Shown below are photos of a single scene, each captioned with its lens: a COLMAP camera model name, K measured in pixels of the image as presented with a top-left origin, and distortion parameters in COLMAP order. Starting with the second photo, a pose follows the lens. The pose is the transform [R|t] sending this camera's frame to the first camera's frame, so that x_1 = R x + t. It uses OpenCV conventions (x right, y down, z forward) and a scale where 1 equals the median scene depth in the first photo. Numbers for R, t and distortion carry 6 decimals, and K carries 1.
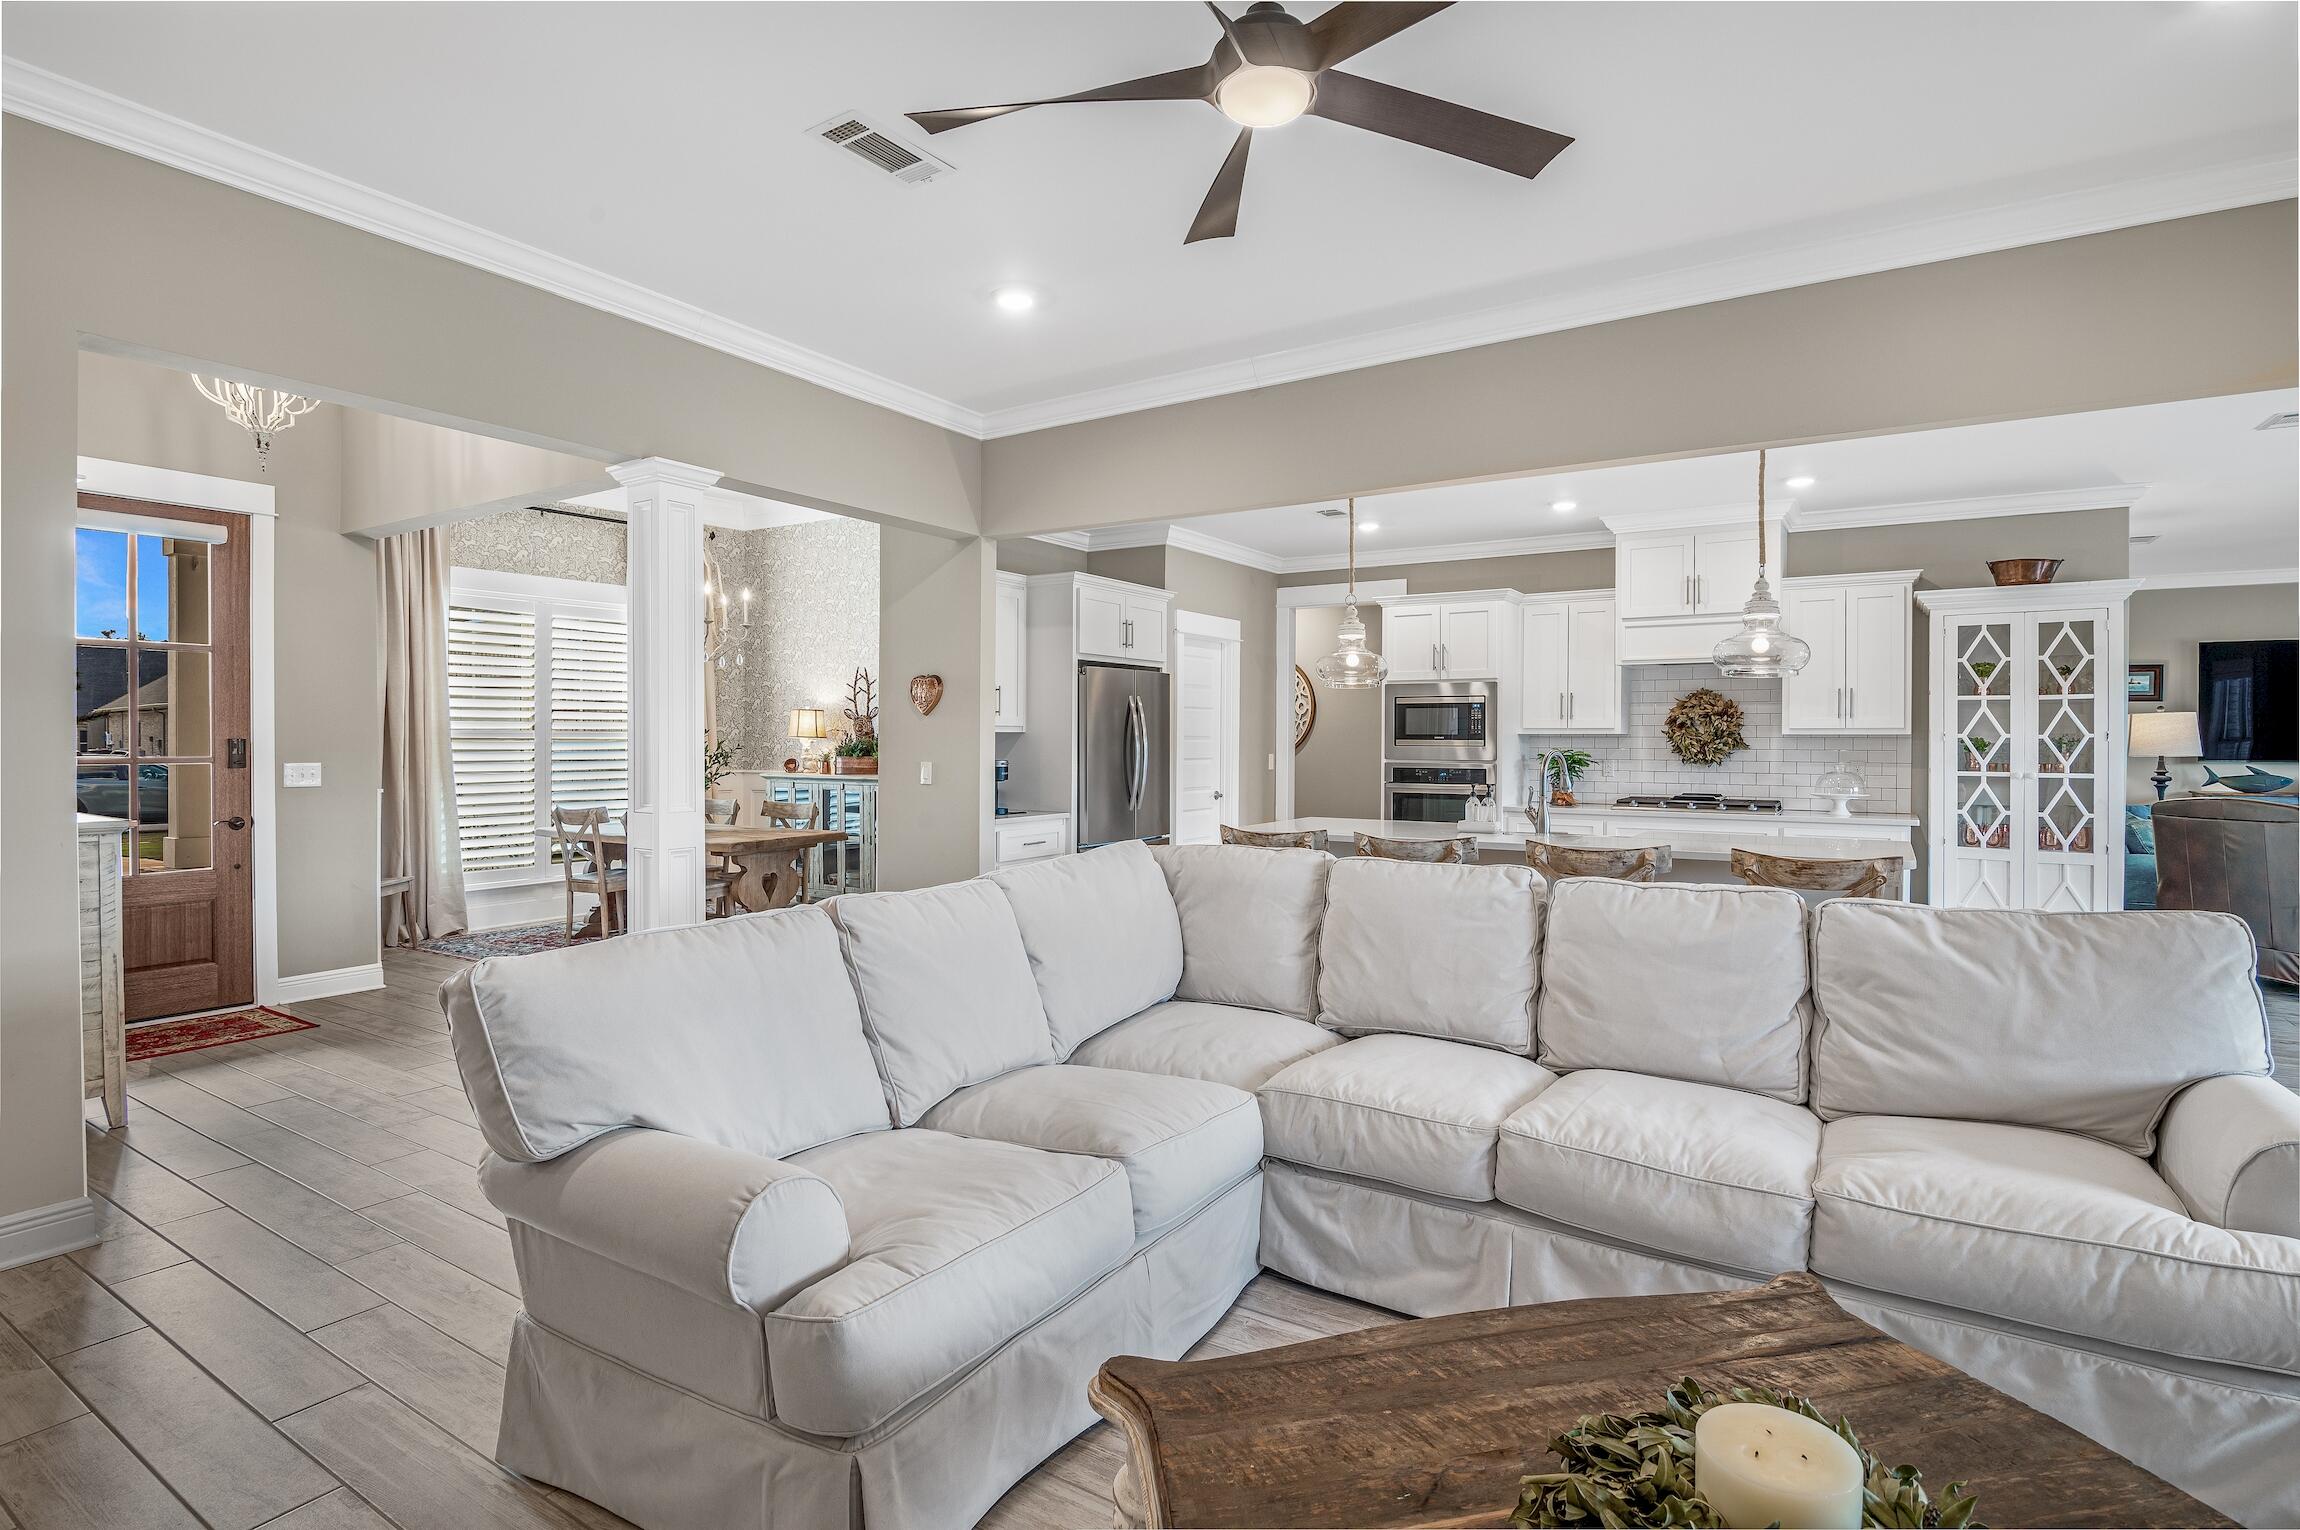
lens RADIAL K [[1150.6, 0, 1139.6], [0, 1150.6, 754.1], [0, 0, 1]] dist [-0.022815, 0.000586]
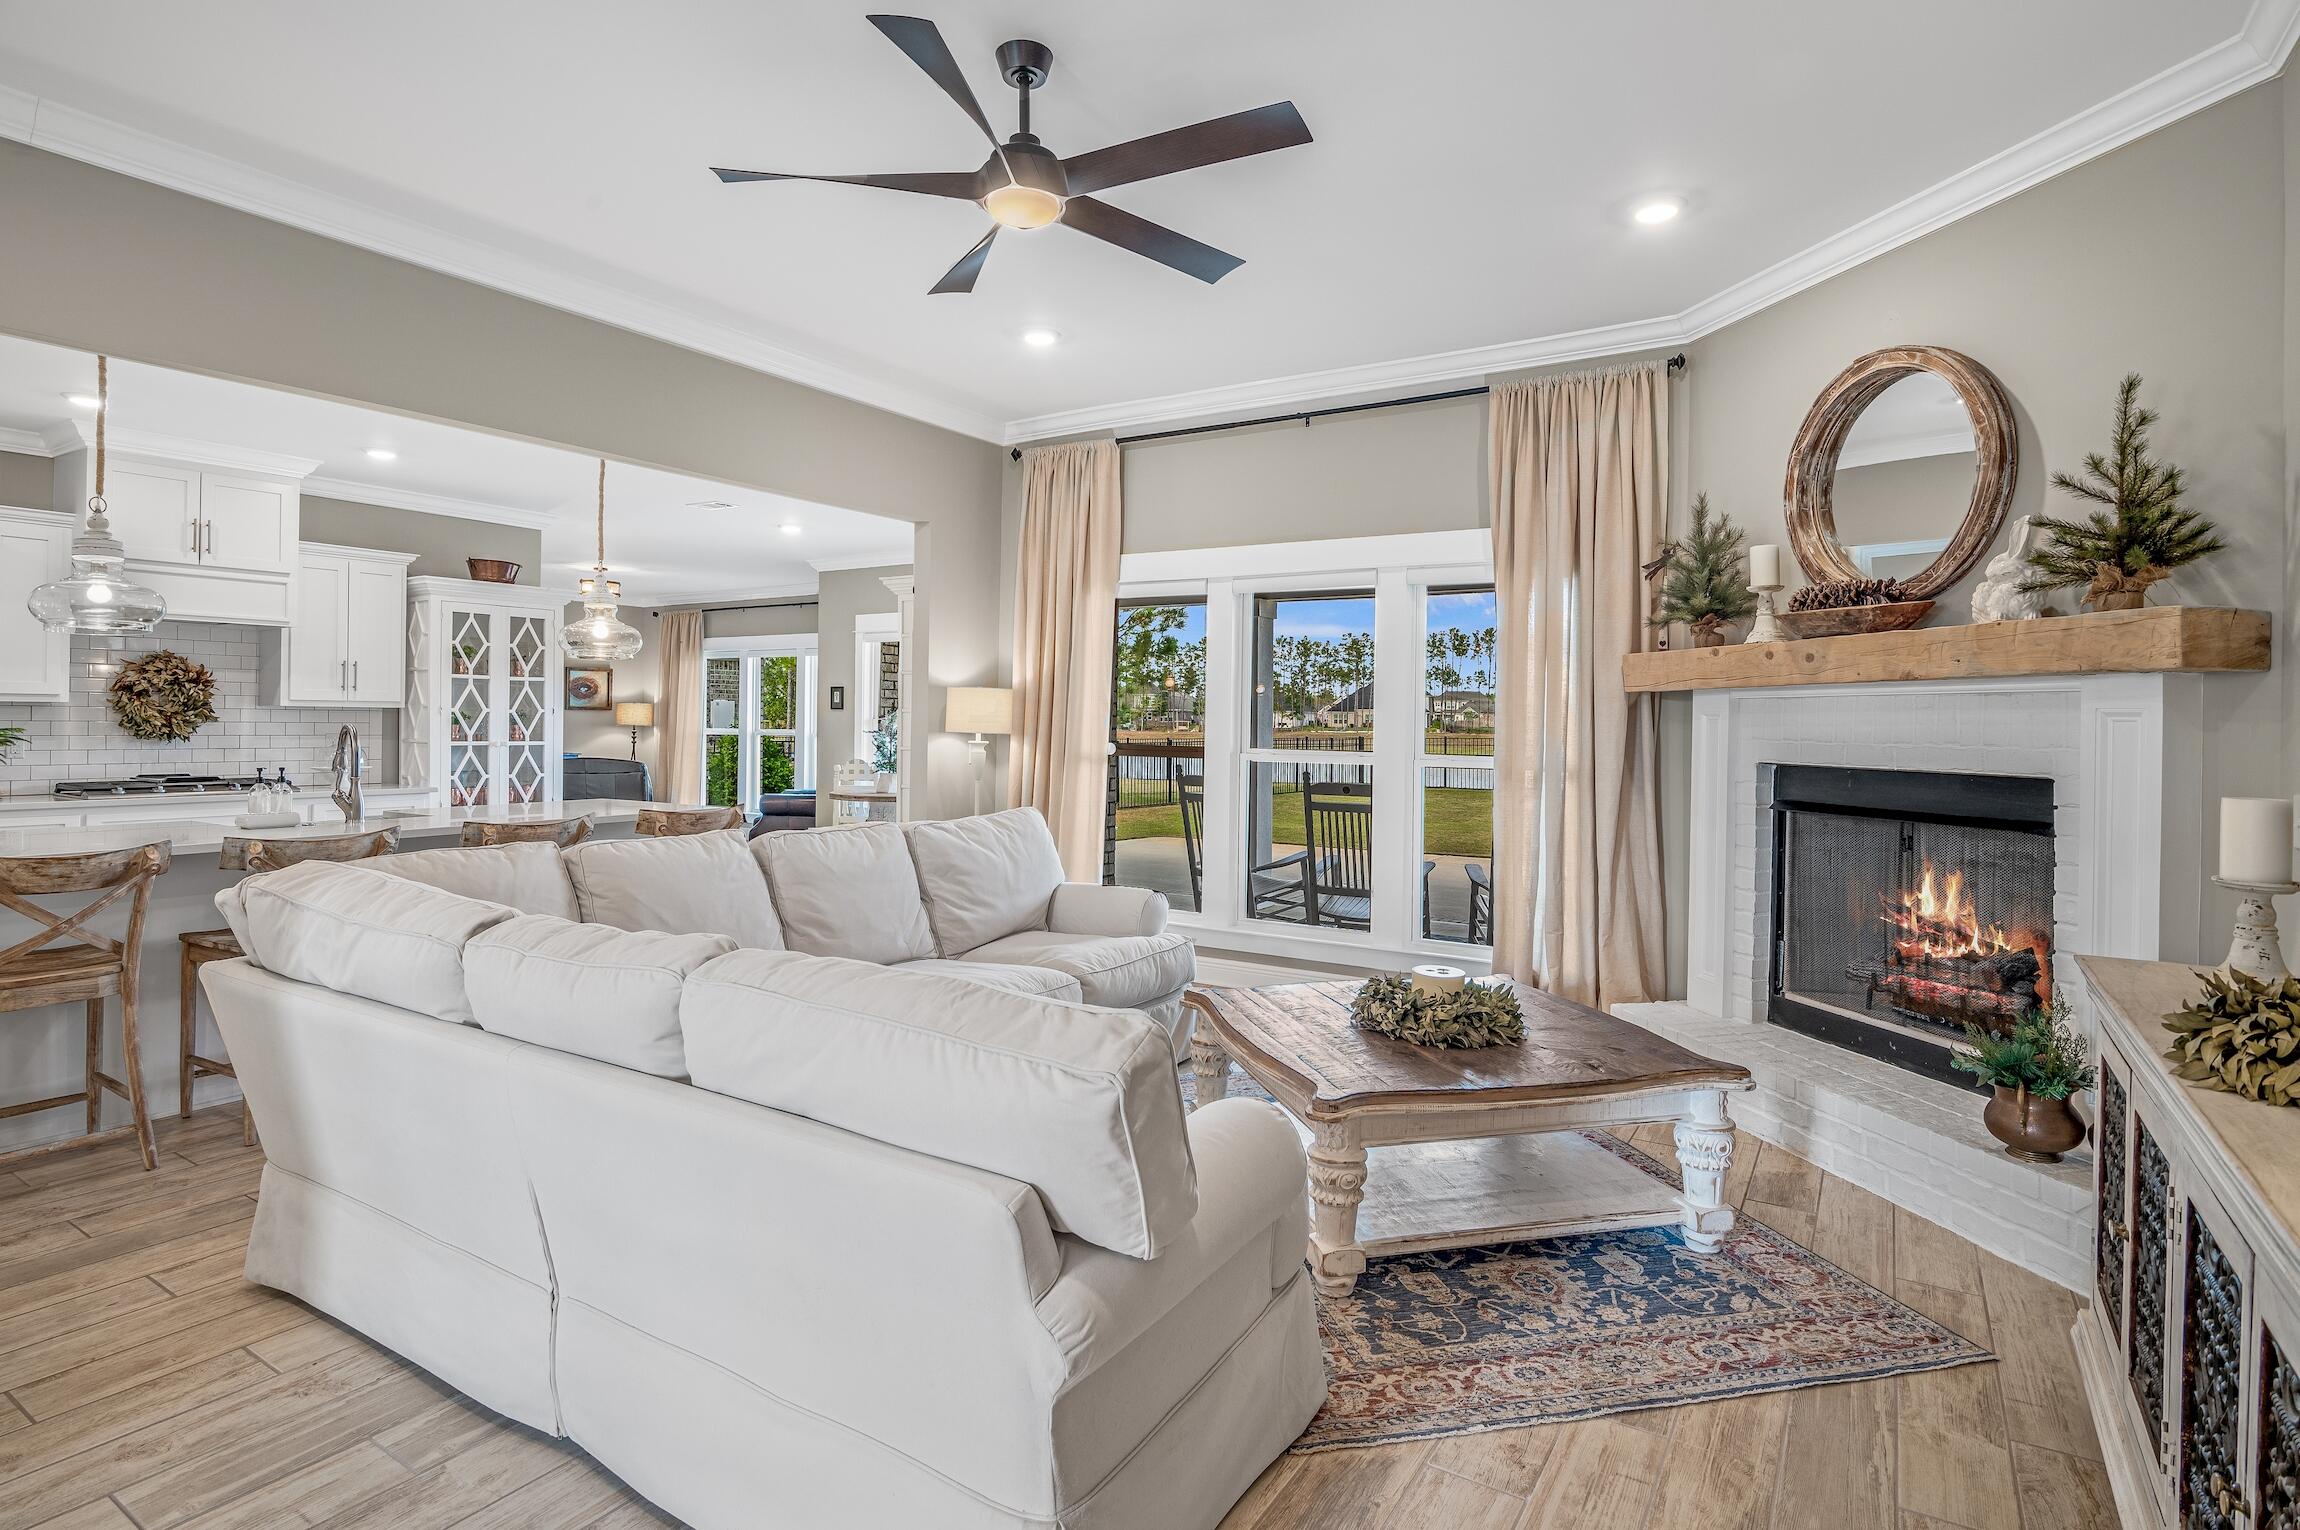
lens RADIAL K [[1150.6, 0, 1160.4], [0, 1150.6, 719.8], [0, 0, 1]] dist [-0.022815, 0.000586]
pose [[-0.024096, 0.000625, 0.999709, -0.389532], [0.003713, 0.999993, -0.000536, -0.002638], [-0.999703, 0.003699, -0.024098, 0.307216]]
